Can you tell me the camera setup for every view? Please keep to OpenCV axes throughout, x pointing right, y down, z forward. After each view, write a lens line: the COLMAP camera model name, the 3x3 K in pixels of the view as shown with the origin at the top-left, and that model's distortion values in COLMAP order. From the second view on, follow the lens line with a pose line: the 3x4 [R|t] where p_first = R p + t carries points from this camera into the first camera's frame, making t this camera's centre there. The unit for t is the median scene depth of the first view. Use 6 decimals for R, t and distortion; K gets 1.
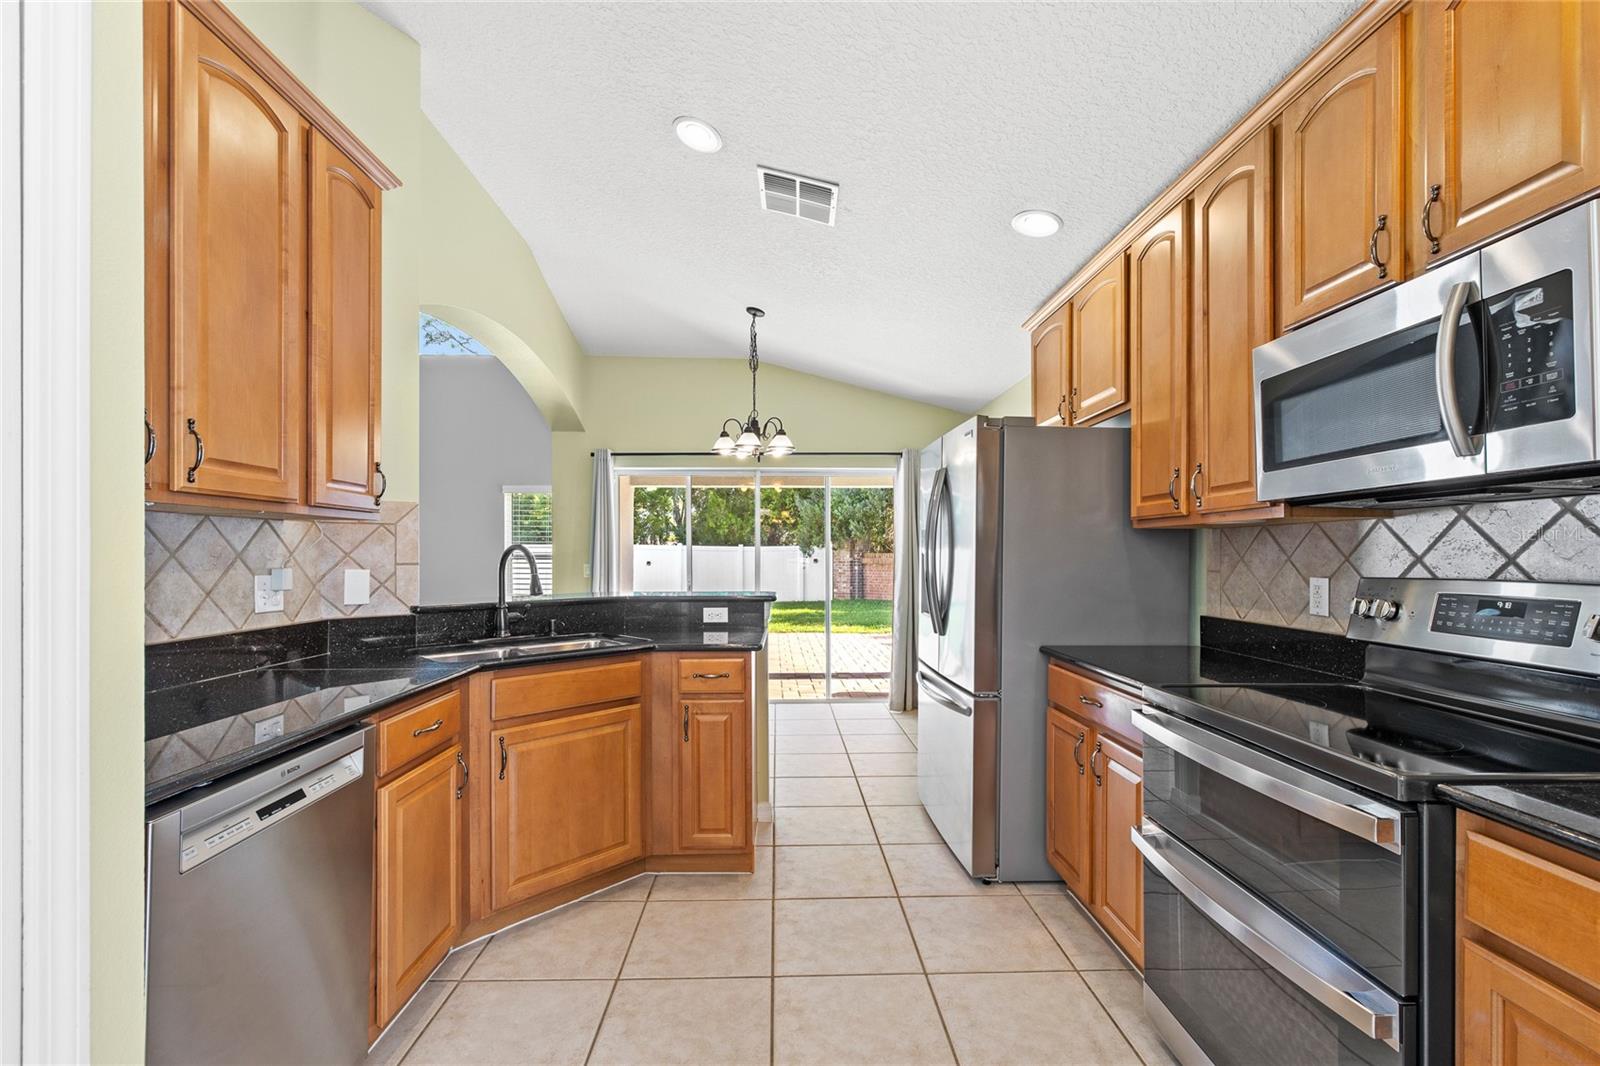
lens RADIAL K [[684.0, 0, 794.3], [0, 684.0, 527.1], [0, 0, 1]] dist [0.002073, 0.000659]
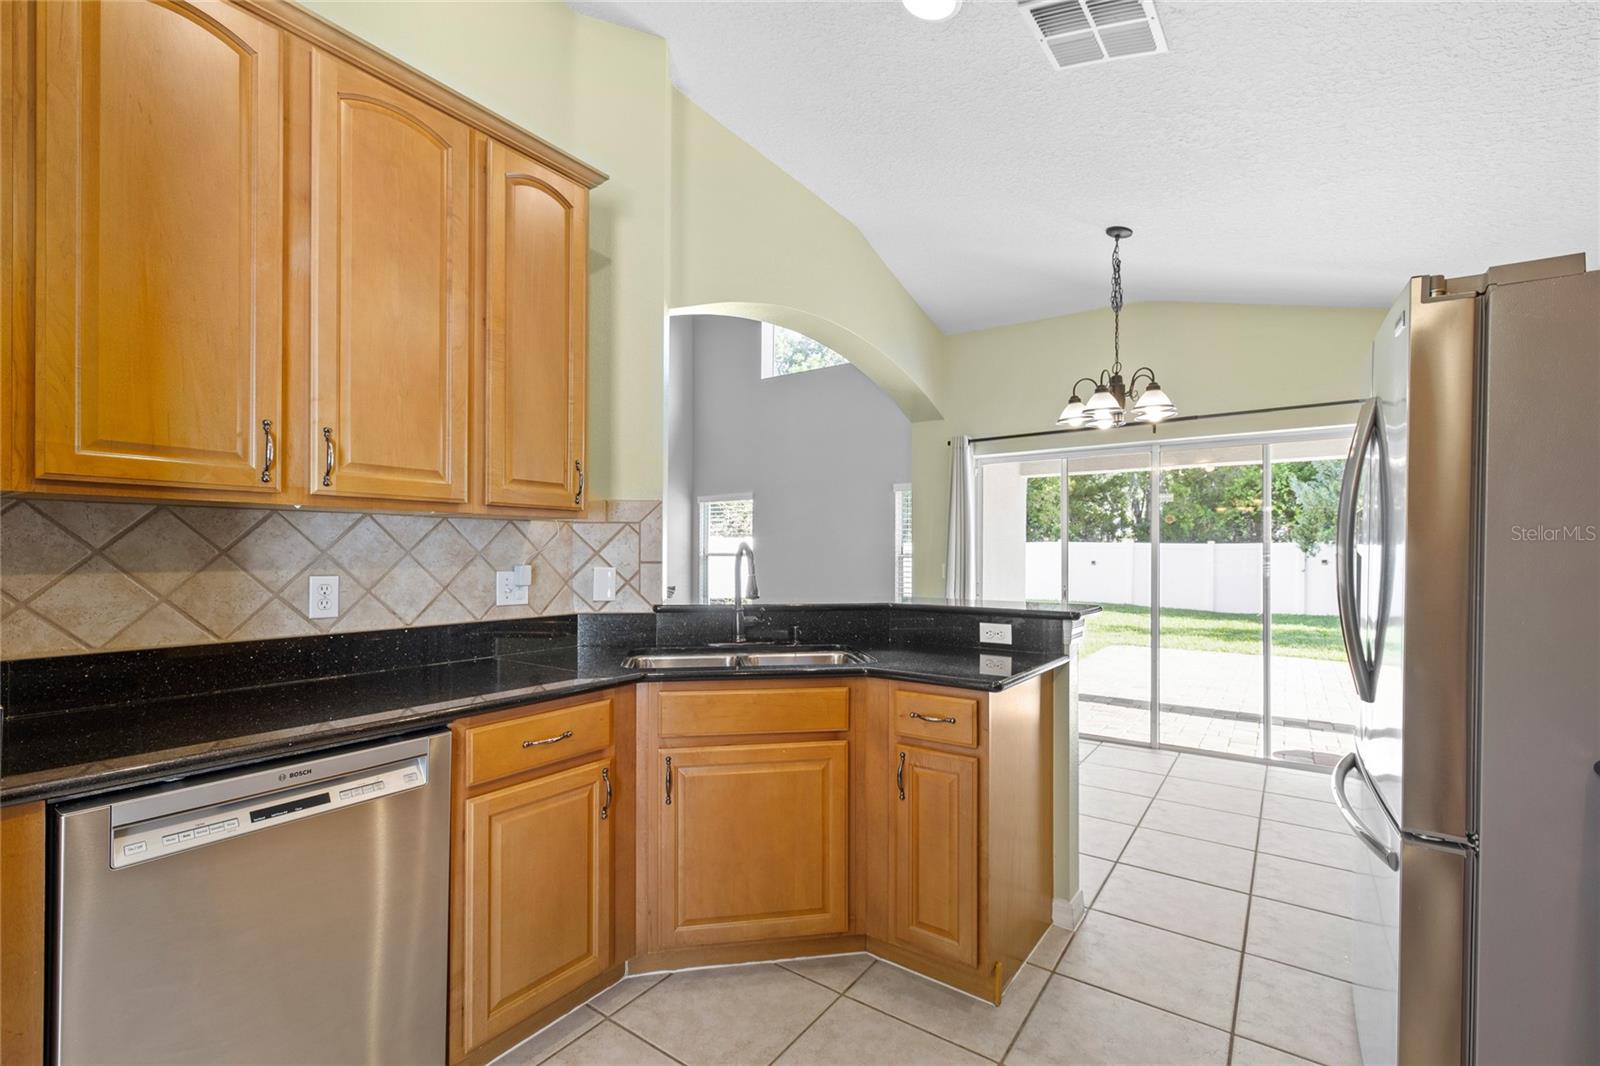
lens RADIAL K [[690.9, 0, 797.7], [0, 690.9, 534.6], [0, 0, 1]] dist [0.001407, 0.000478]
pose [[0.798907, -0.013379, -0.601306, 0.216014], [0.021657, 0.999744, 0.006530, 0.011852], [0.601064, -0.018239, 0.798992, 0.326633]]
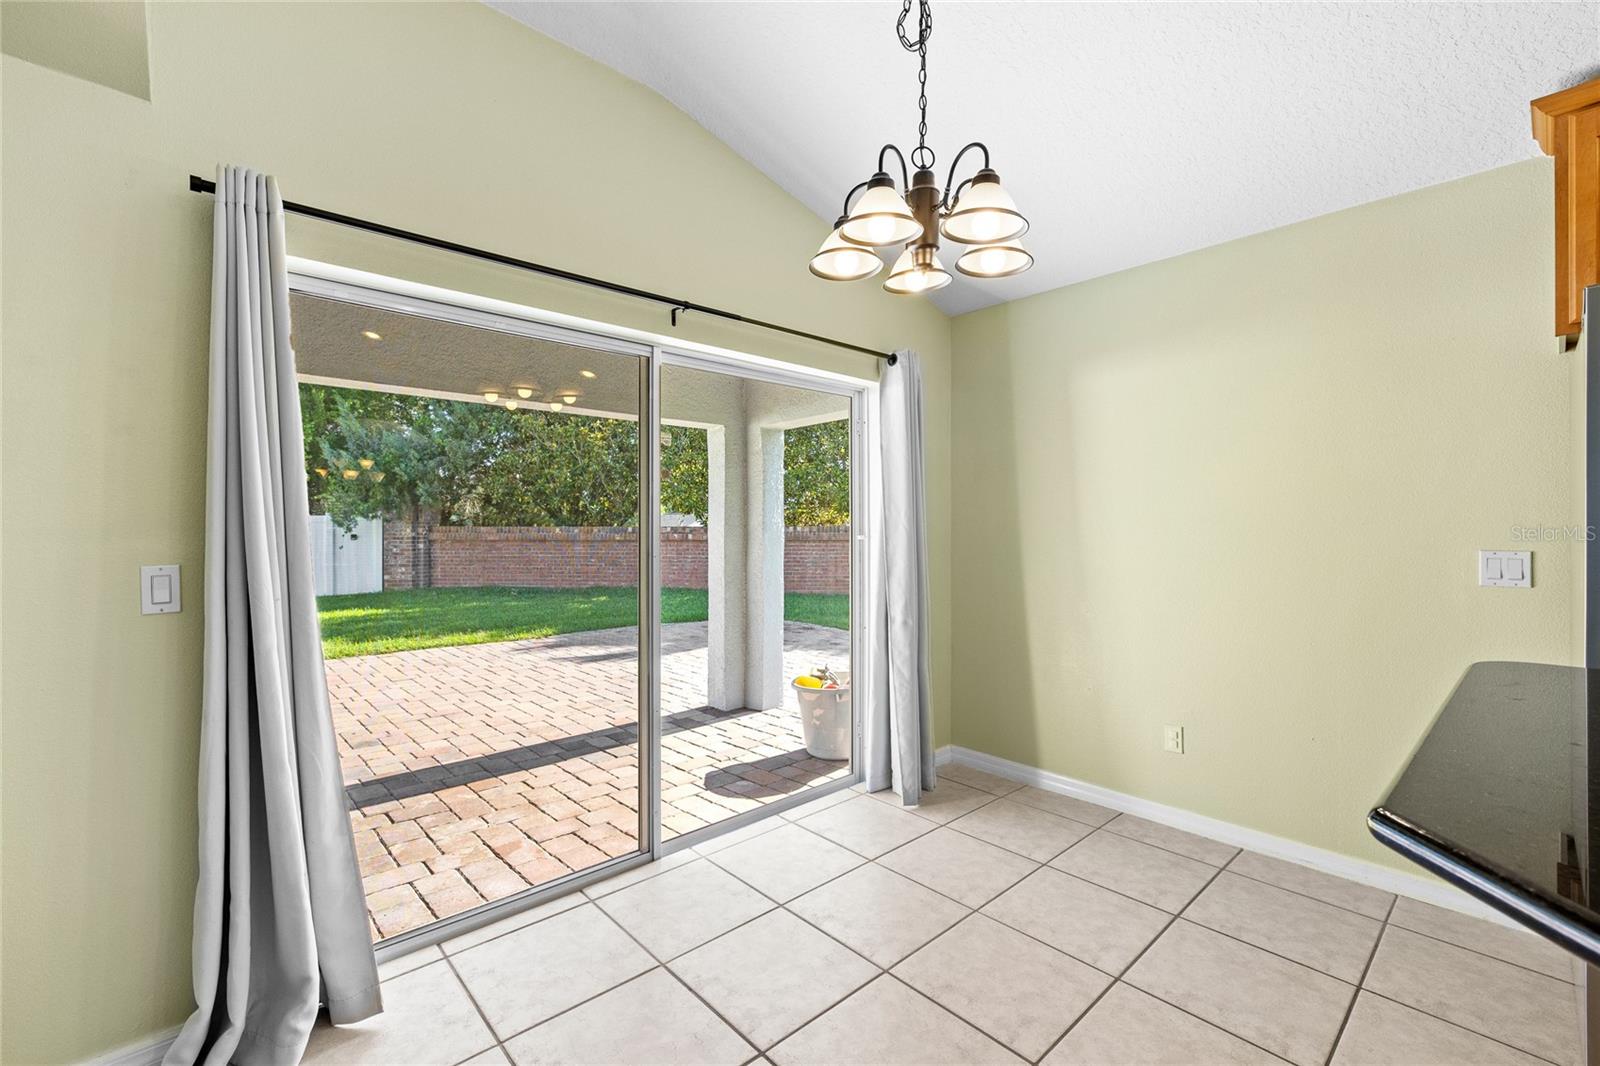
lens RADIAL K [[684.0, 0, 794.3], [0, 684.0, 527.1], [0, 0, 1]] dist [0.002073, 0.000659]
pose [[0.761600, 0.001020, 0.648047, -0.667209], [-0.025405, 0.999277, 0.028284, 0.060370], [-0.647549, -0.038005, 0.761075, 1.375566]]
